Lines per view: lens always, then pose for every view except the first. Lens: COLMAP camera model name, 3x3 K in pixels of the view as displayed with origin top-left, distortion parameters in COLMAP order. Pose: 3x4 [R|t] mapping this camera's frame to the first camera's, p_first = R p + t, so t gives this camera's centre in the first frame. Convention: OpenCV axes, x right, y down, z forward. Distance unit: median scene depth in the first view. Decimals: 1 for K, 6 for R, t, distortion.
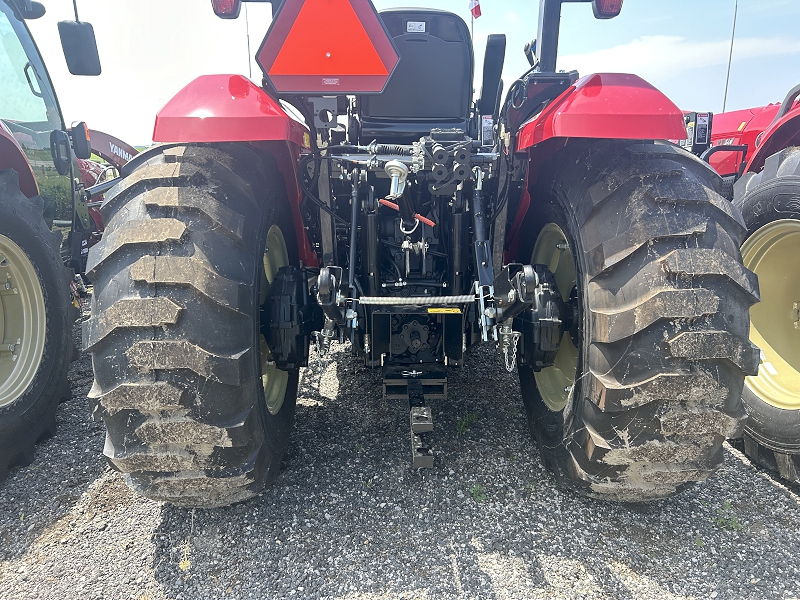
lens RADIAL K [[628.1, 0, 400.0], [0, 628.1, 300.0], [0, 0, 1]] dist [0.039623, -0.011488]
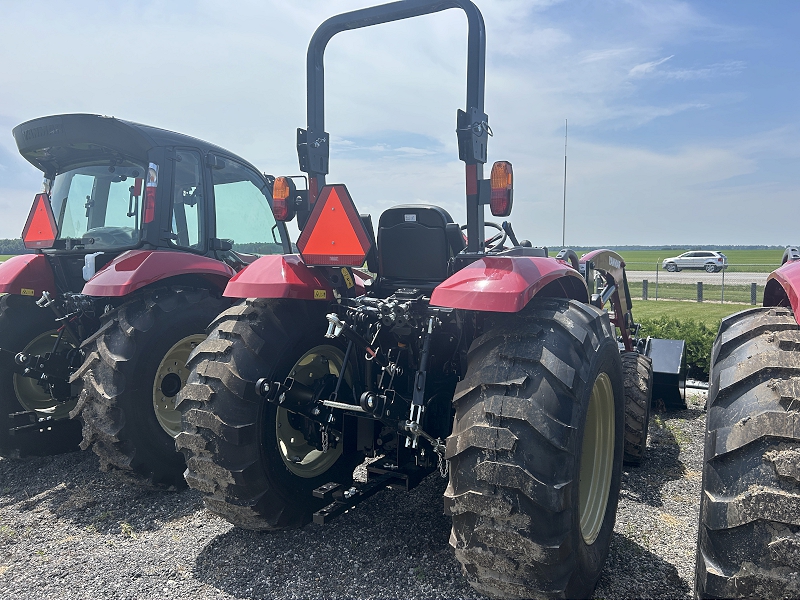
lens RADIAL K [[628.1, 0, 400.0], [0, 628.1, 300.0], [0, 0, 1]] dist [0.039623, -0.011488]
pose [[0.848955, 0.048214, -0.526262, 0.922121], [-0.131560, 0.983760, -0.122101, -0.087076], [0.511828, 0.172893, 0.841511, -0.213240]]
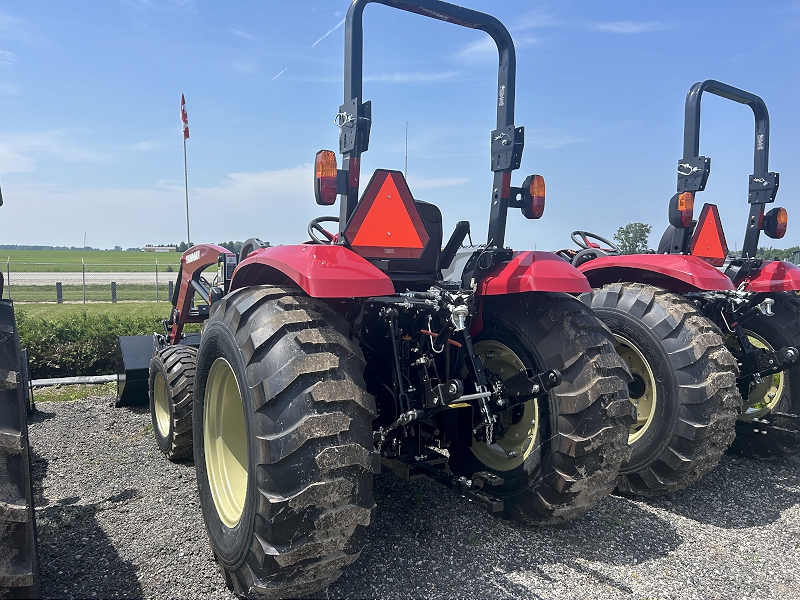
lens RADIAL K [[619.2, 0, 423.0], [0, 619.2, 305.4], [0, 0, 1]] dist [0.035884, -0.003800]
pose [[0.856352, -0.015047, 0.516174, -0.842763], [0.098660, 0.985930, -0.134940, -0.030154], [-0.506881, 0.166482, 0.845787, -0.220599]]
